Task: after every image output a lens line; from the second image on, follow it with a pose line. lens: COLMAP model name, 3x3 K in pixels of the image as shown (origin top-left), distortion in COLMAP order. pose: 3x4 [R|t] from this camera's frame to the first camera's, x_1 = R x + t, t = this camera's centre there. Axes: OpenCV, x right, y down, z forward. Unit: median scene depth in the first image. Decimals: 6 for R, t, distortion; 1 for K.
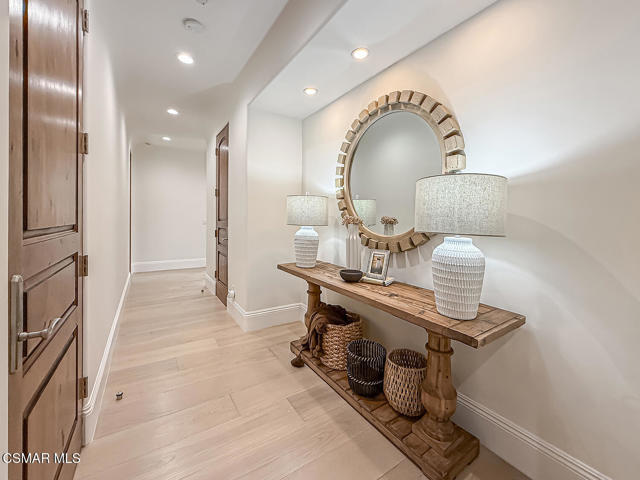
lens RADIAL K [[265.3, 0, 318.4], [0, 265.3, 227.2], [0, 0, 1]] dist [-0.001080, -0.000203]
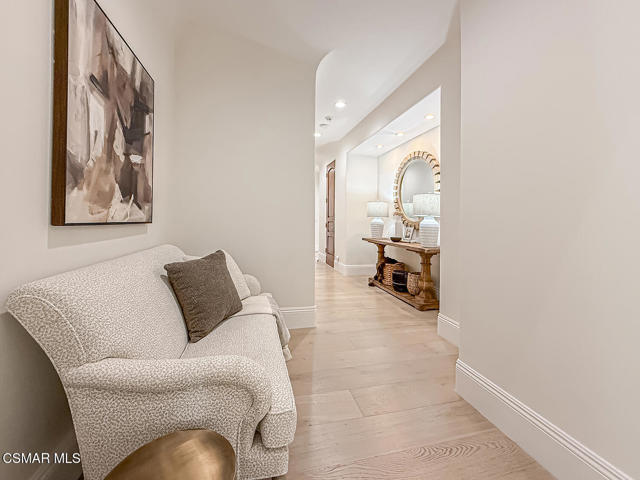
lens RADIAL K [[265.3, 0, 318.4], [0, 265.3, 227.2], [0, 0, 1]] dist [-0.001080, -0.000203]
pose [[0.941177, 0.002634, -0.337904, 0.203830], [-0.006059, 0.999940, -0.009081, 0.086326], [0.337860, 0.010594, 0.941137, -0.946730]]
